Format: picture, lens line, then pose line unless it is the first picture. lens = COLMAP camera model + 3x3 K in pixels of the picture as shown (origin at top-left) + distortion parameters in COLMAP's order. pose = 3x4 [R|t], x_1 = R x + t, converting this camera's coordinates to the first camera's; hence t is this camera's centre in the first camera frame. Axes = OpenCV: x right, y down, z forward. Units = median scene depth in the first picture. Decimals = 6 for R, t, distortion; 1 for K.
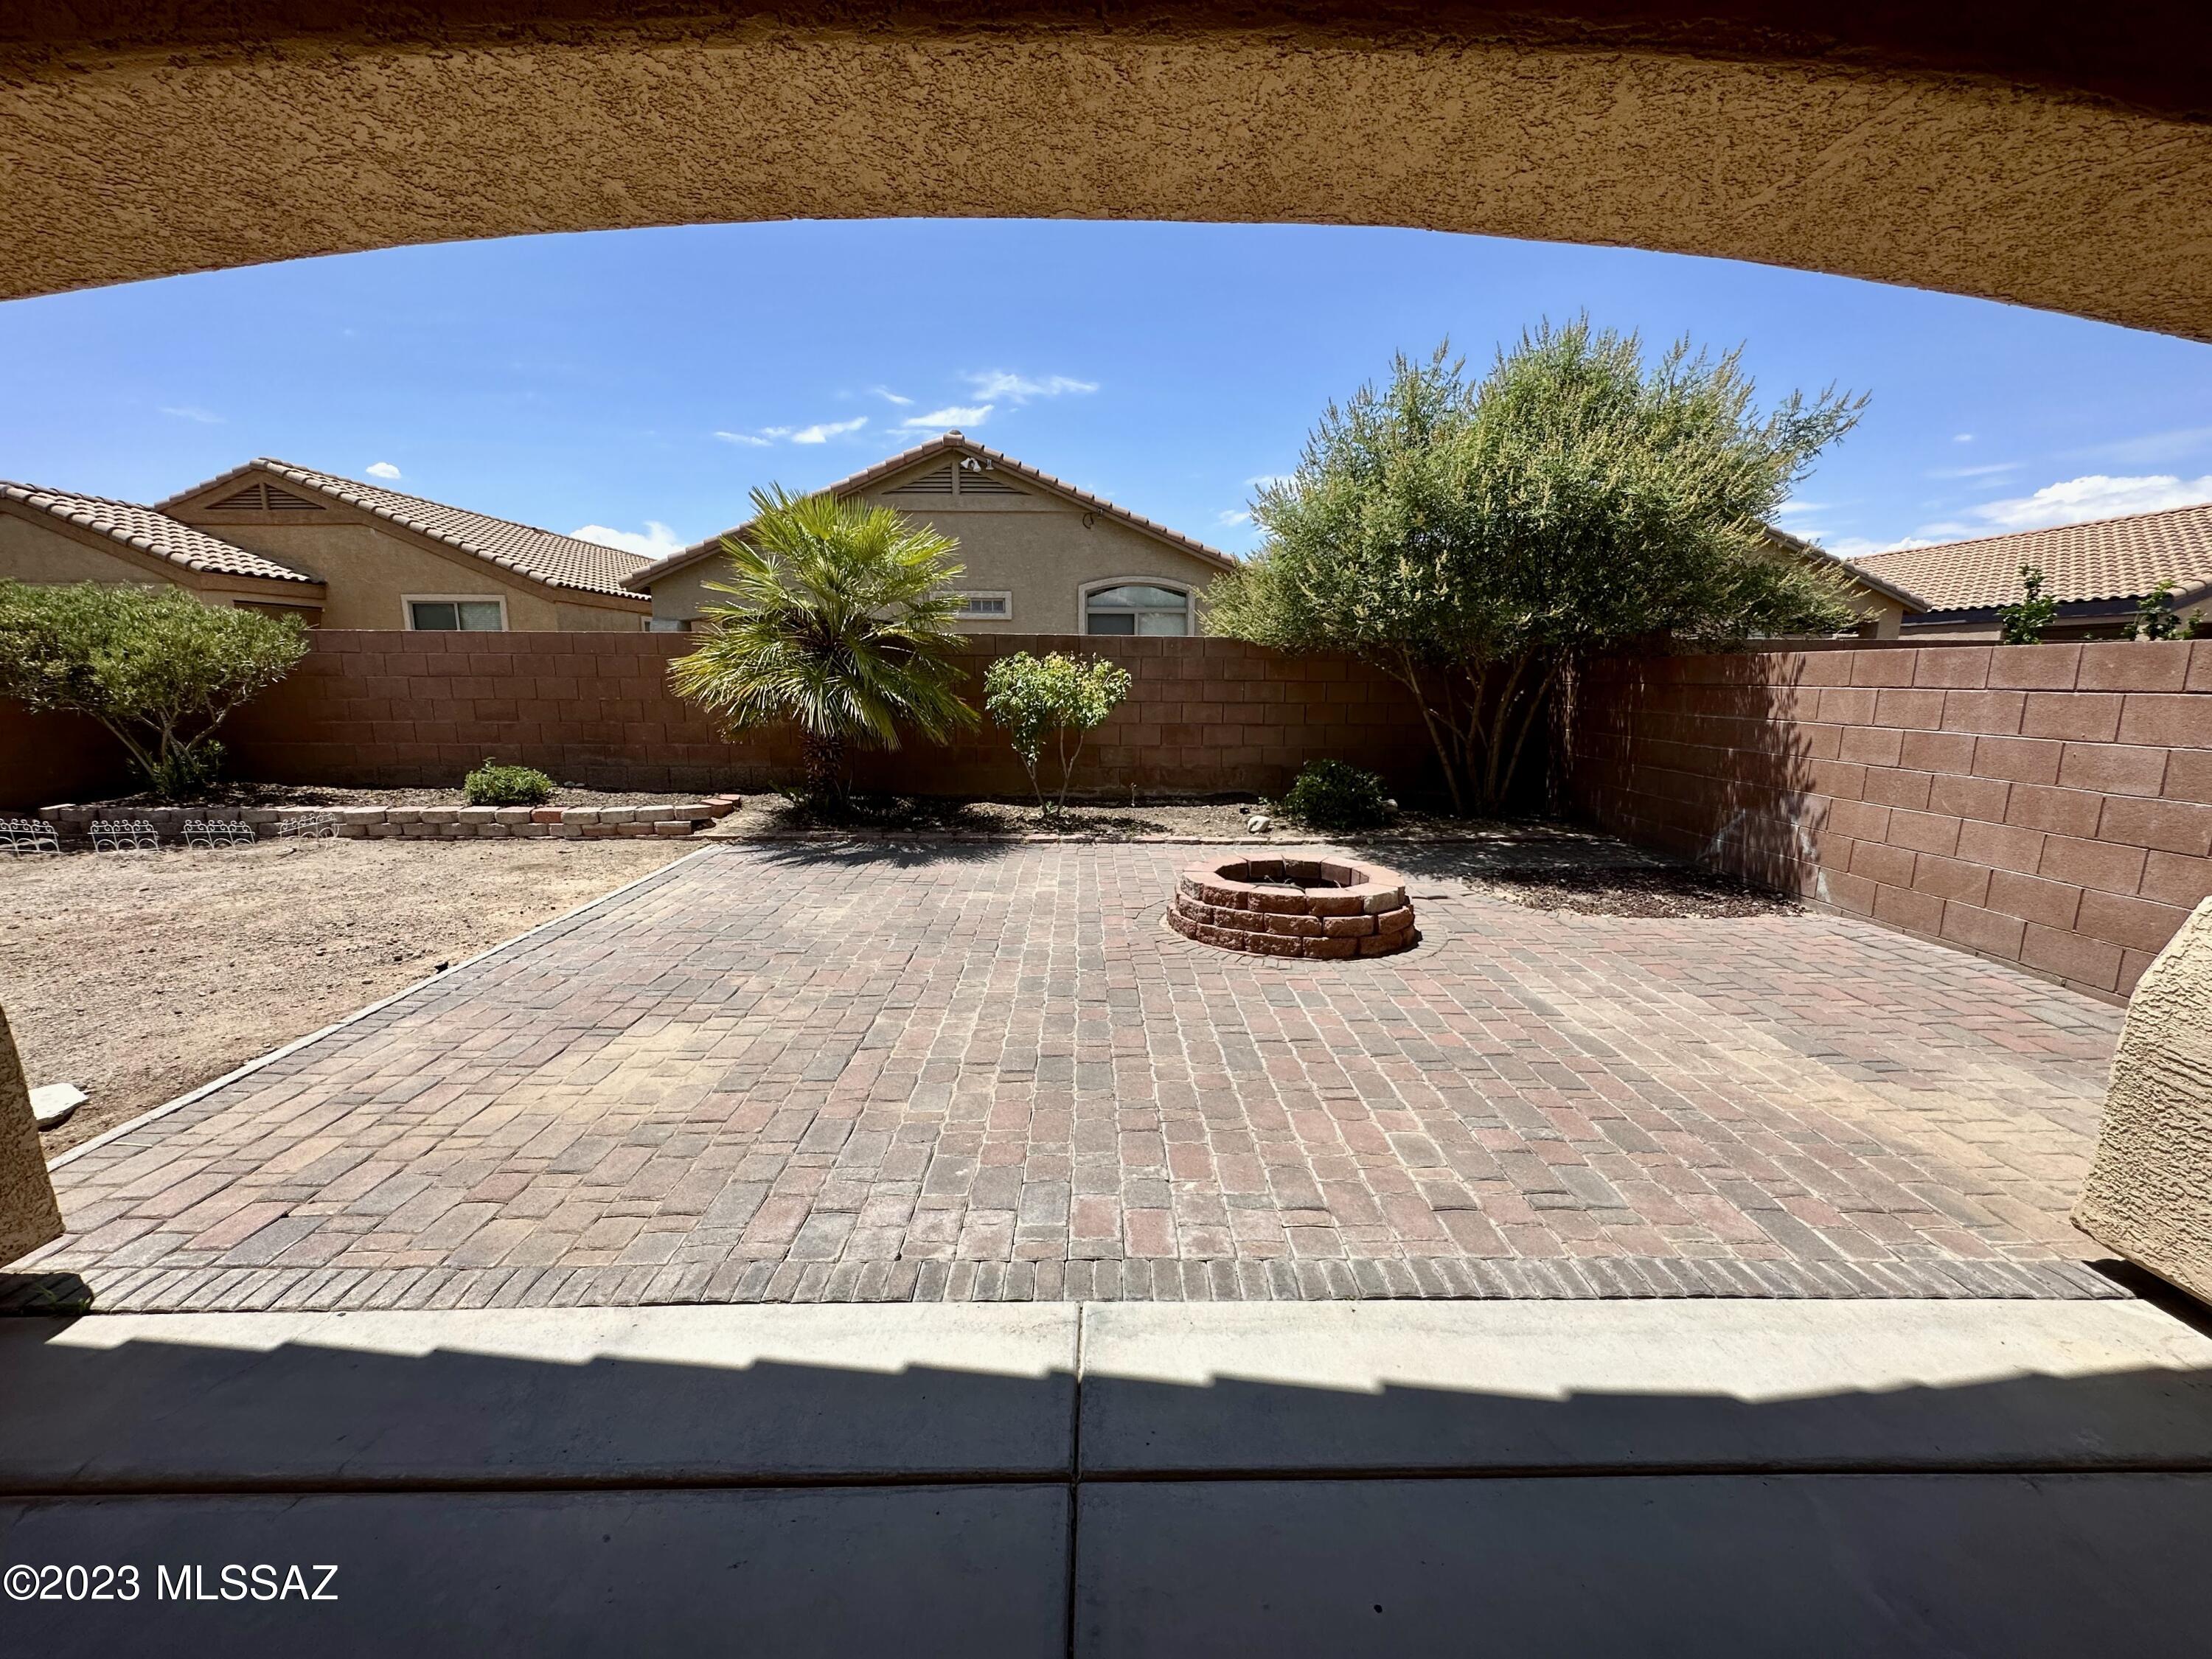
lens RADIAL K [[886.6, 0, 1109.1], [0, 886.6, 838.3], [0, 0, 1]] dist [-0.001060, 0.000266]
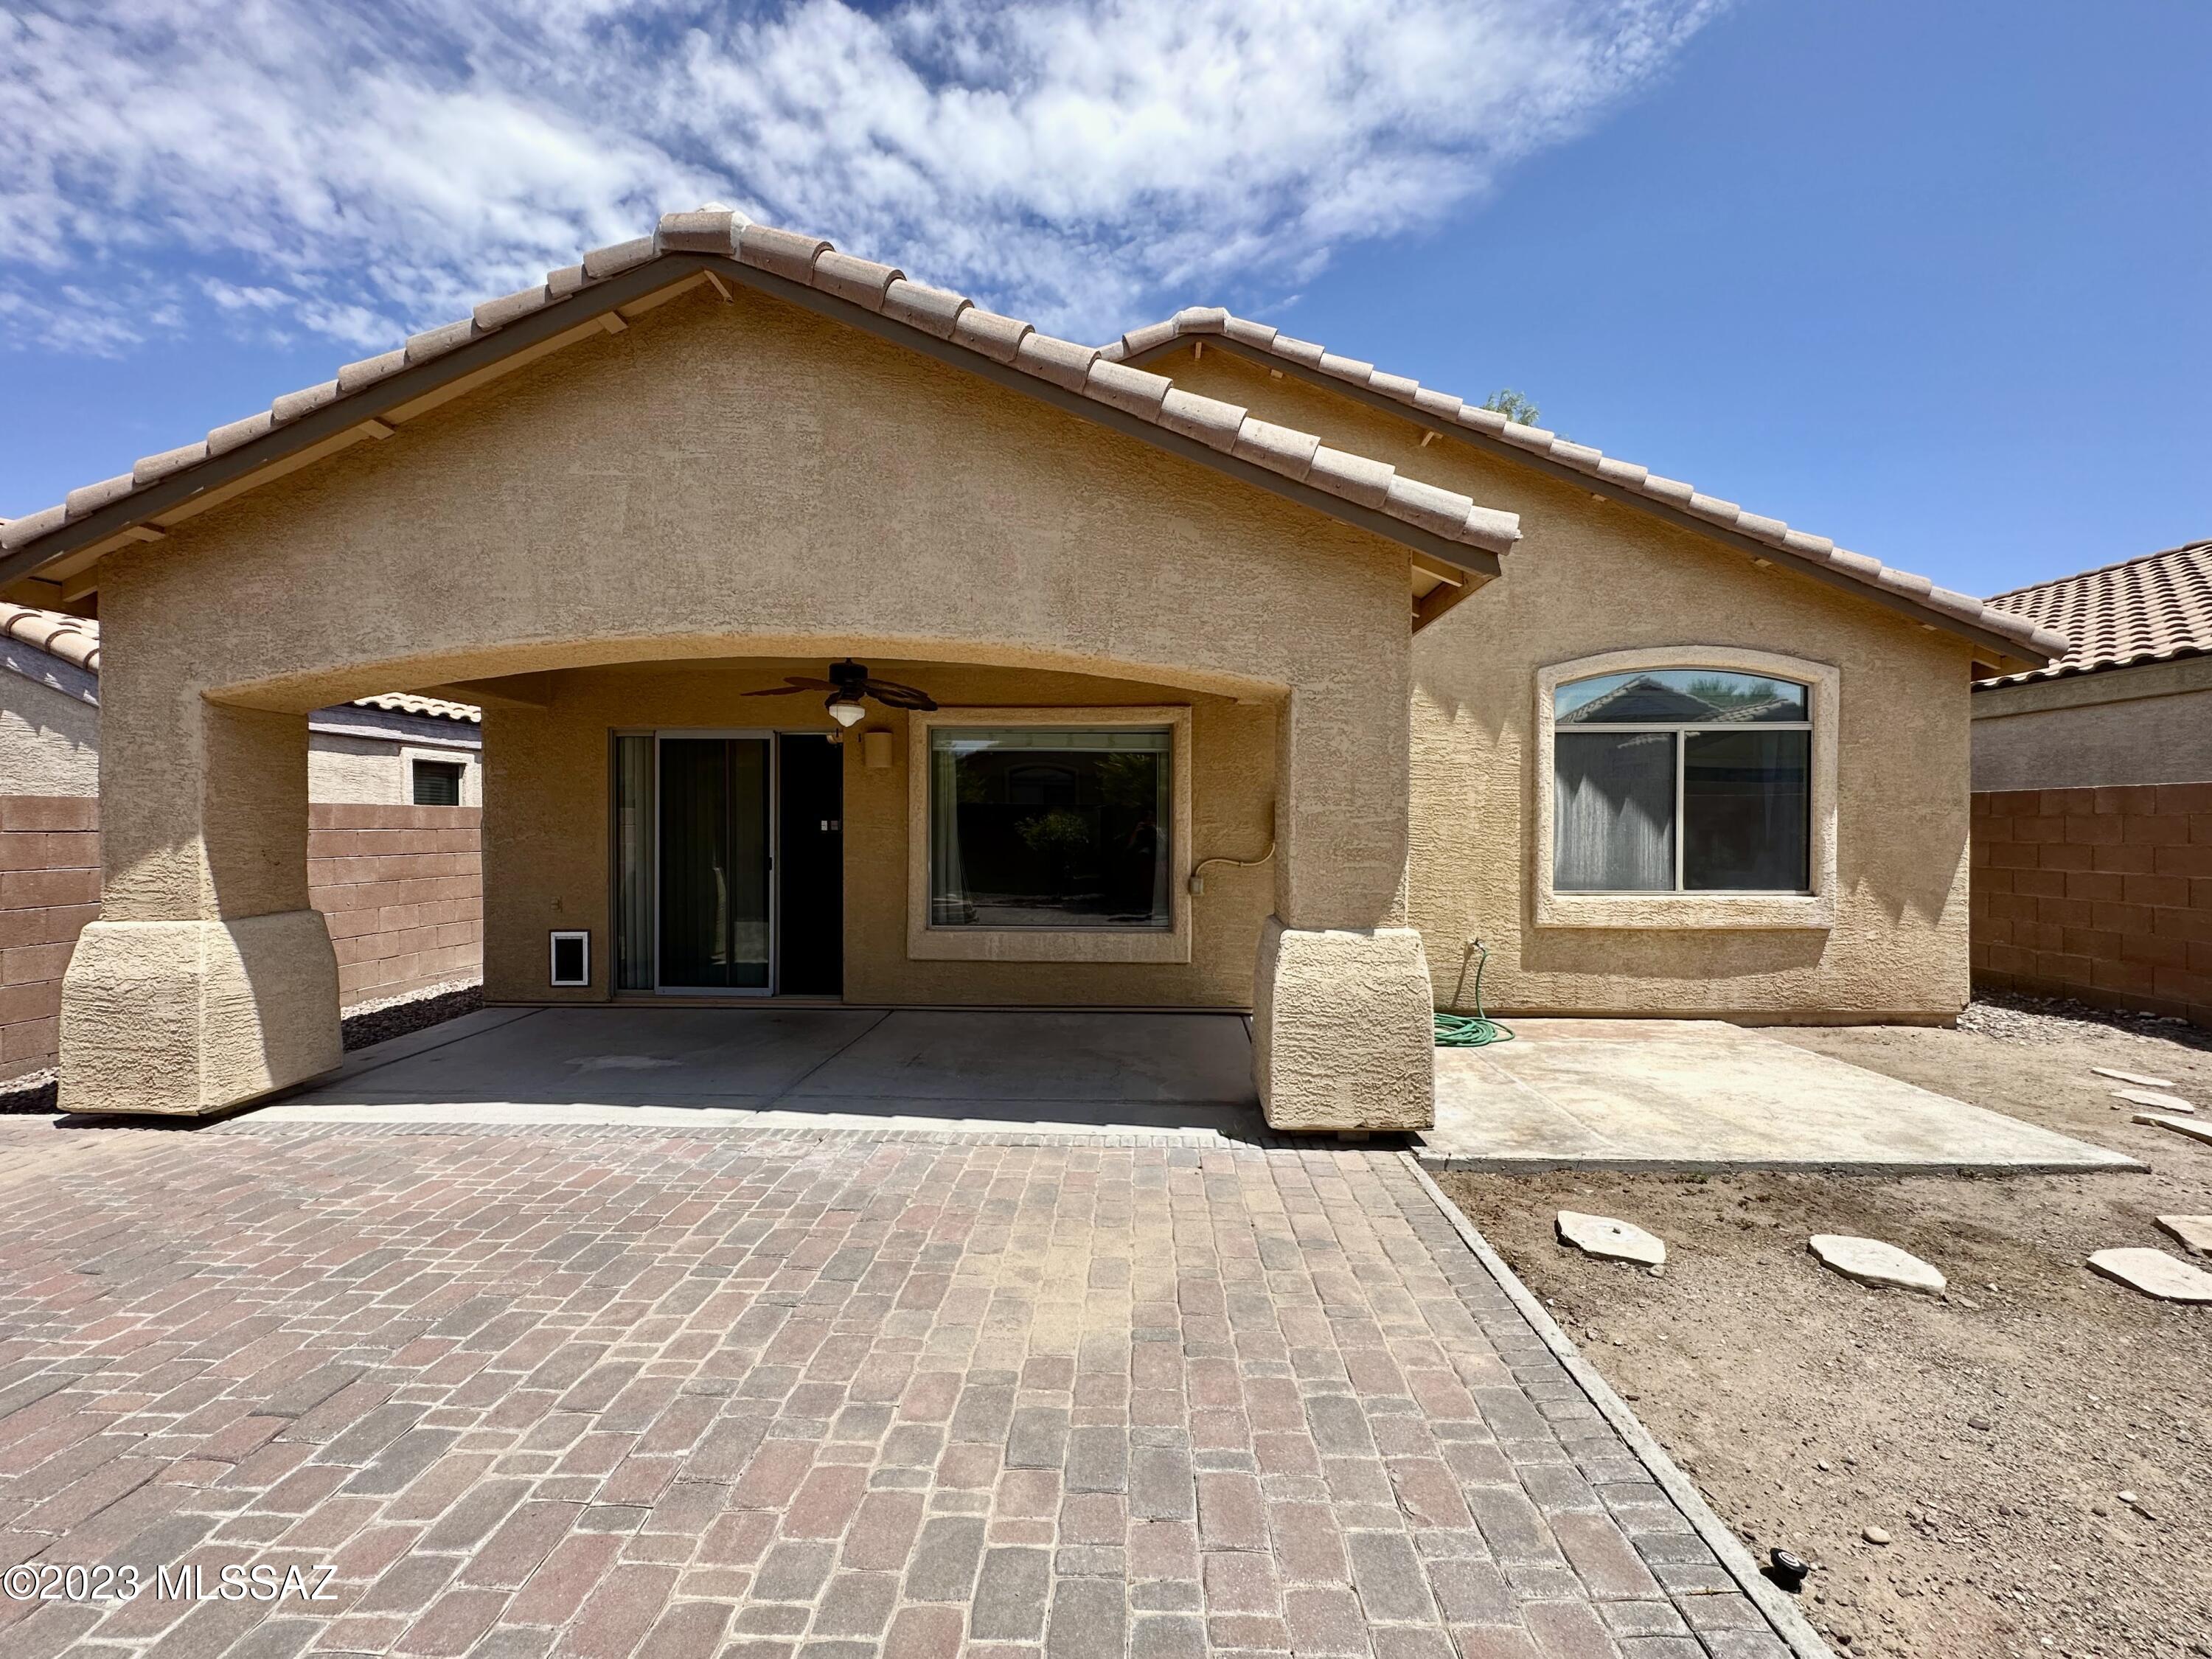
lens RADIAL K [[886.6, 0, 1104.3], [0, 886.6, 831.0], [0, 0, 1]] dist [-0.001060, 0.000266]
pose [[-0.997903, -0.006615, 0.064385, -0.612493], [0.005946, 0.981188, 0.192964, -0.322013], [-0.064450, 0.192942, -0.979091, 1.723007]]
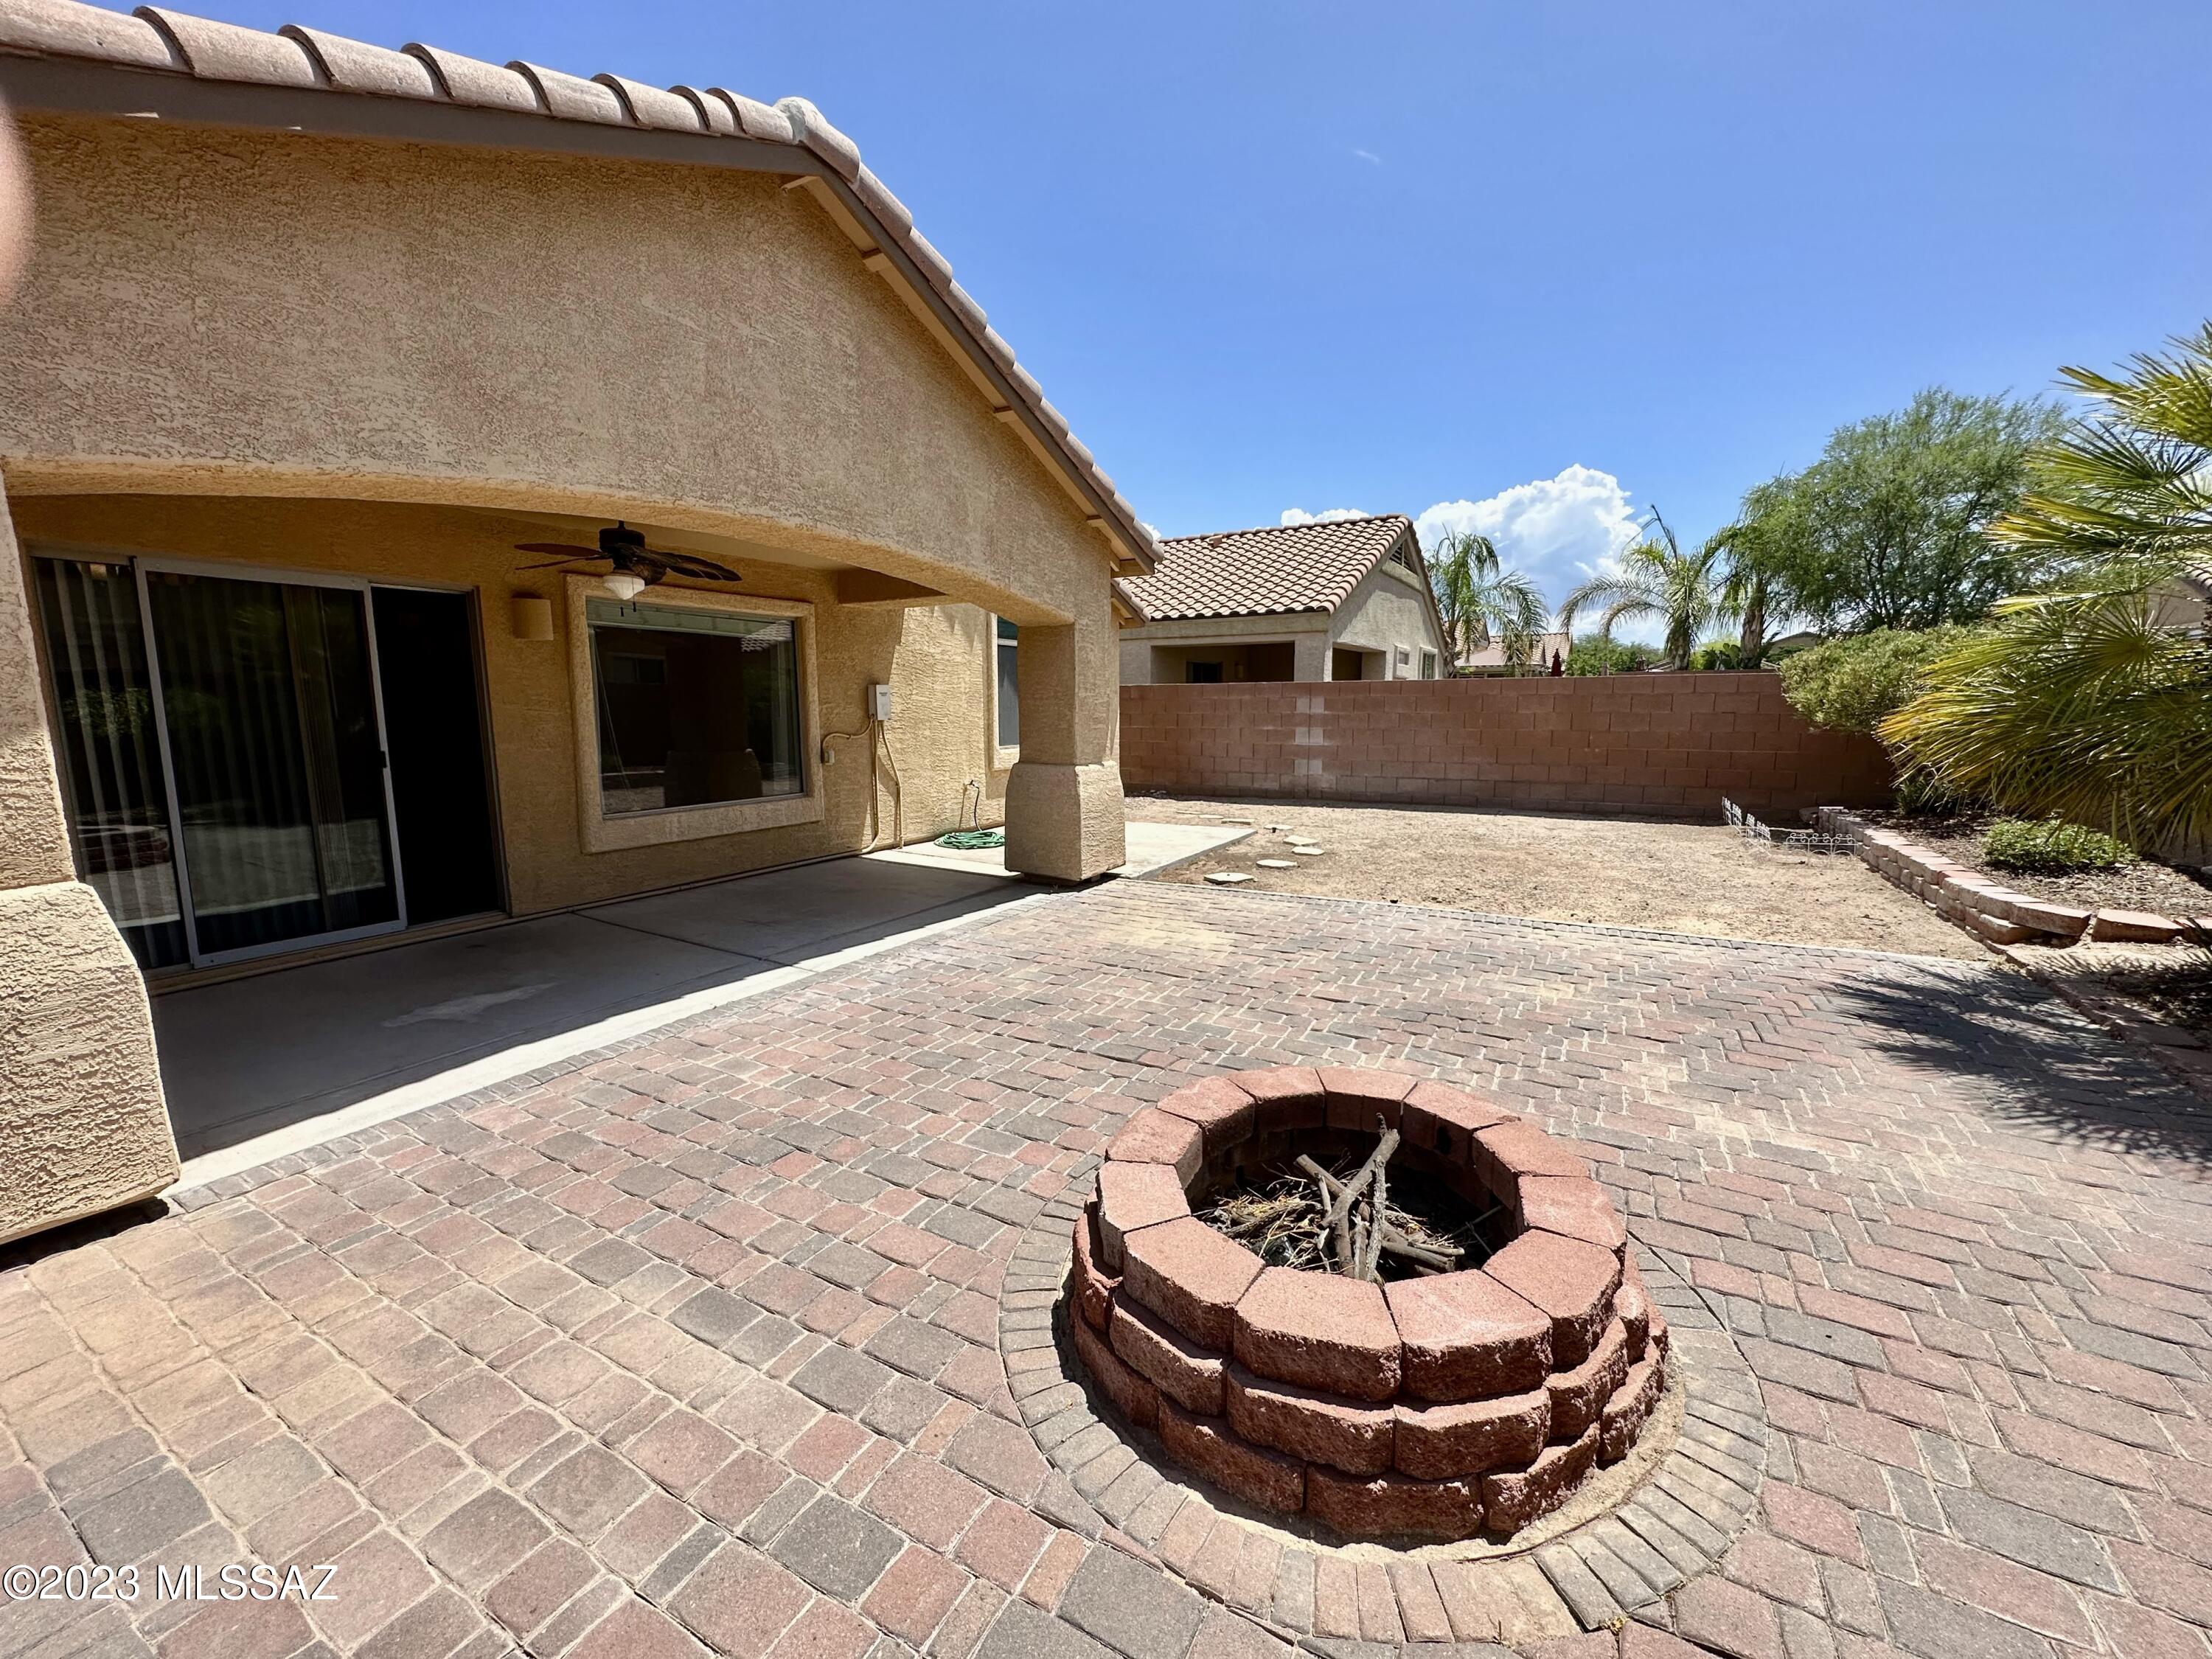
lens RADIAL K [[886.6, 0, 1108.9], [0, 886.6, 831.6], [0, 0, 1]] dist [-0.001060, 0.000266]
pose [[-0.511251, 0.119535, -0.851078, 0.928208], [-0.158027, 0.960321, 0.229807, -0.295376], [0.844778, 0.251982, -0.472075, 1.627295]]
